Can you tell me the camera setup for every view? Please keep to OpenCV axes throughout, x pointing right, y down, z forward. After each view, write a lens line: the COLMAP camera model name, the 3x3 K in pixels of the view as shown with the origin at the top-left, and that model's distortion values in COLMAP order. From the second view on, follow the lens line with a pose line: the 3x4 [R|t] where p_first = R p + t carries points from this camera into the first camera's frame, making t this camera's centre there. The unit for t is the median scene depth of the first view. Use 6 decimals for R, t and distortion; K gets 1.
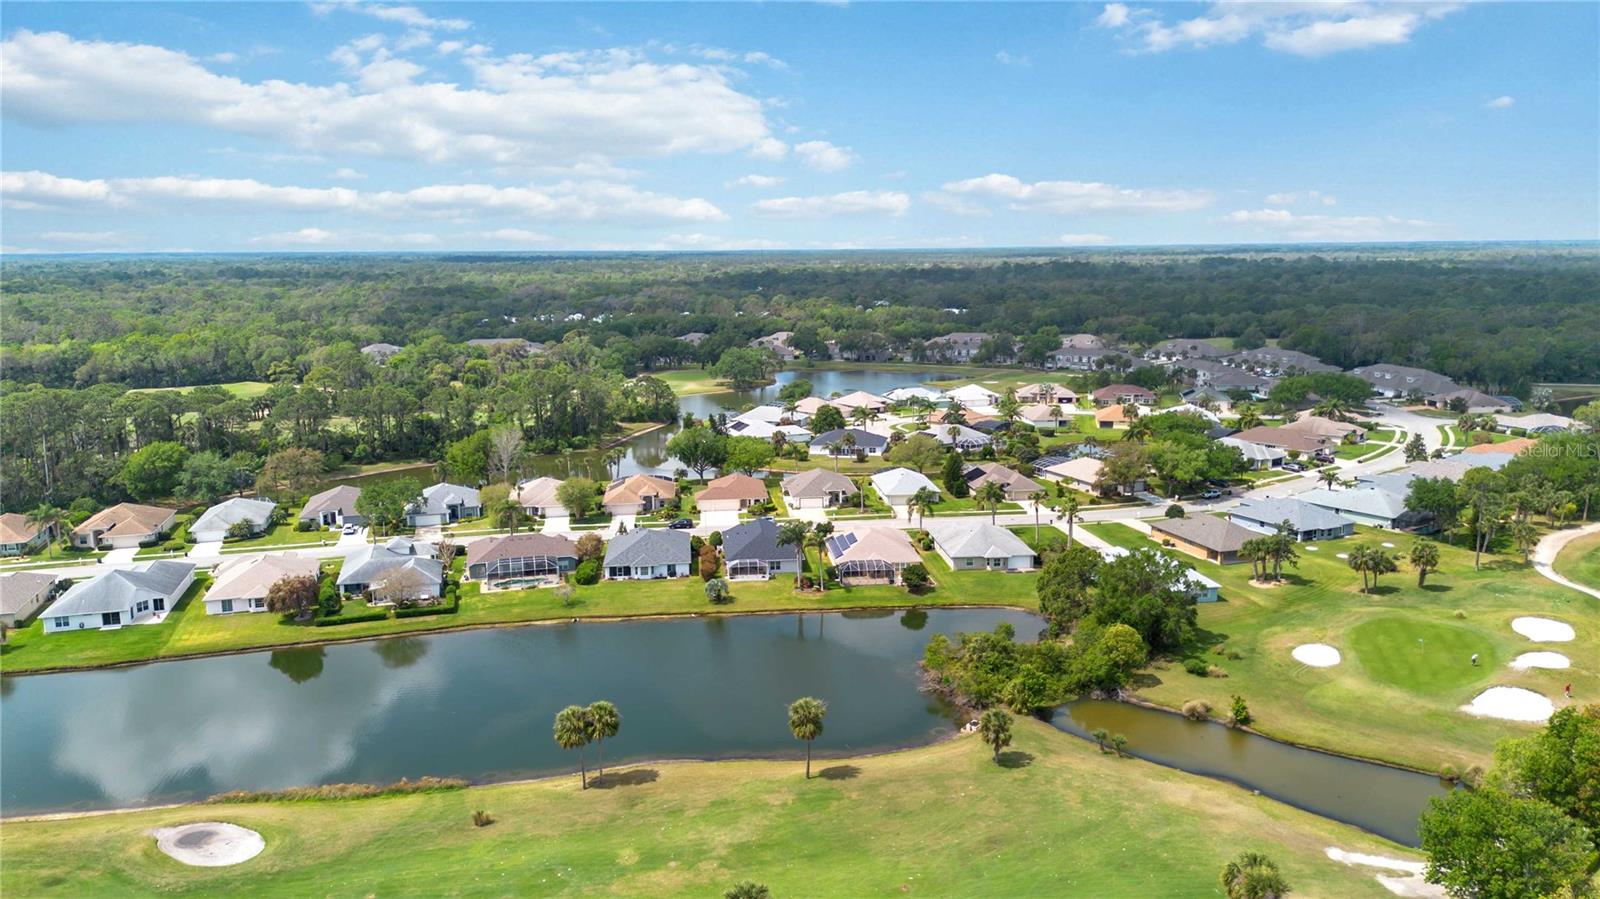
lens RADIAL K [[1137.1, 0, 810.2], [0, 1137.1, 460.1], [0, 0, 1]] dist [0.045589, -0.037820]
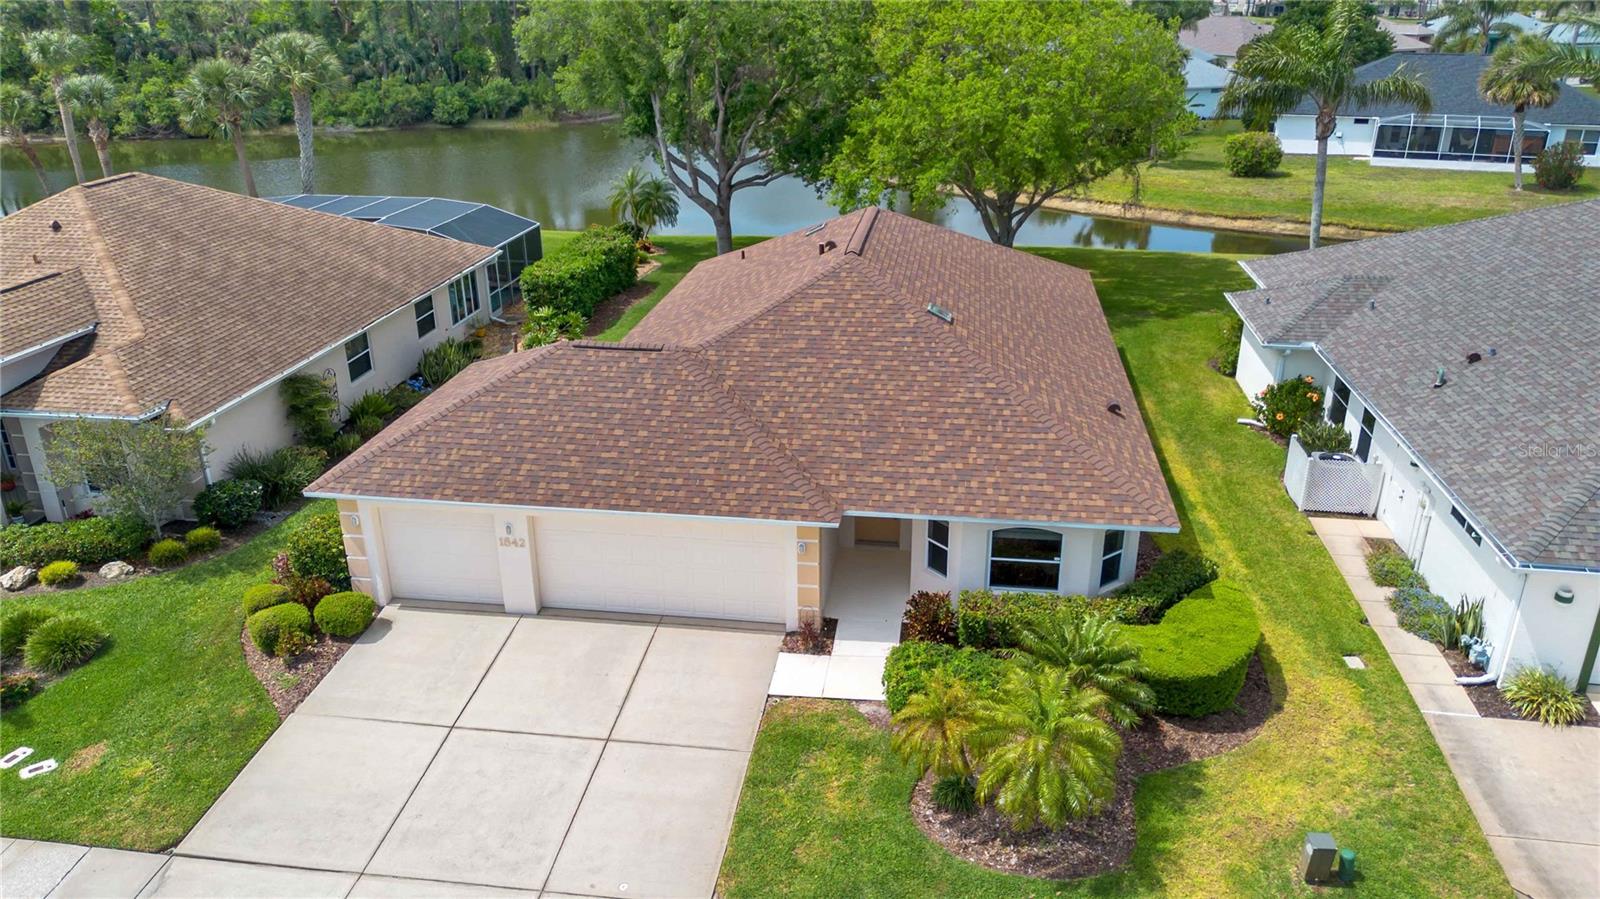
lens RADIAL K [[1137.1, 0, 794.9], [0, 1137.1, 442.3], [0, 0, 1]] dist [0.045589, -0.037820]
pose [[0.965886, 0.095710, -0.240631, -0.043508], [-0.044647, 0.976828, 0.209316, 0.011576], [0.255089, -0.191432, 0.947778, 0.918169]]
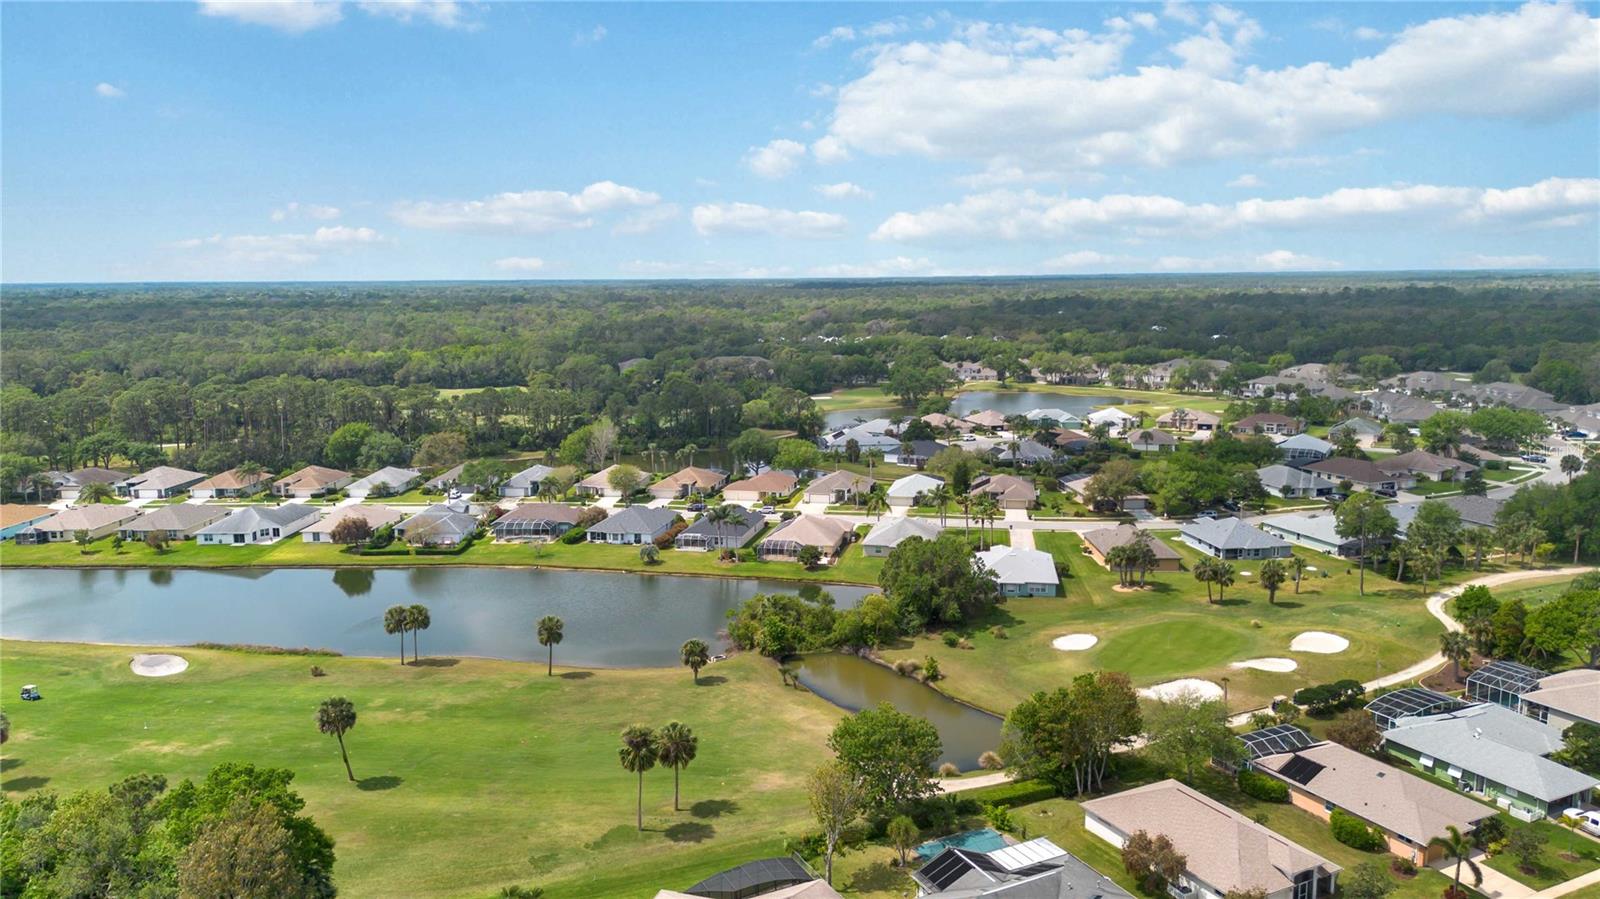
lens RADIAL K [[1137.1, 0, 814.4], [0, 1137.1, 447.0], [0, 0, 1]] dist [0.045589, -0.037820]
pose [[0.950997, 0.046296, -0.305714, 0.344676], [-0.056265, 0.998130, -0.023874, 0.013596], [0.304037, 0.039905, 0.951824, -0.093546]]
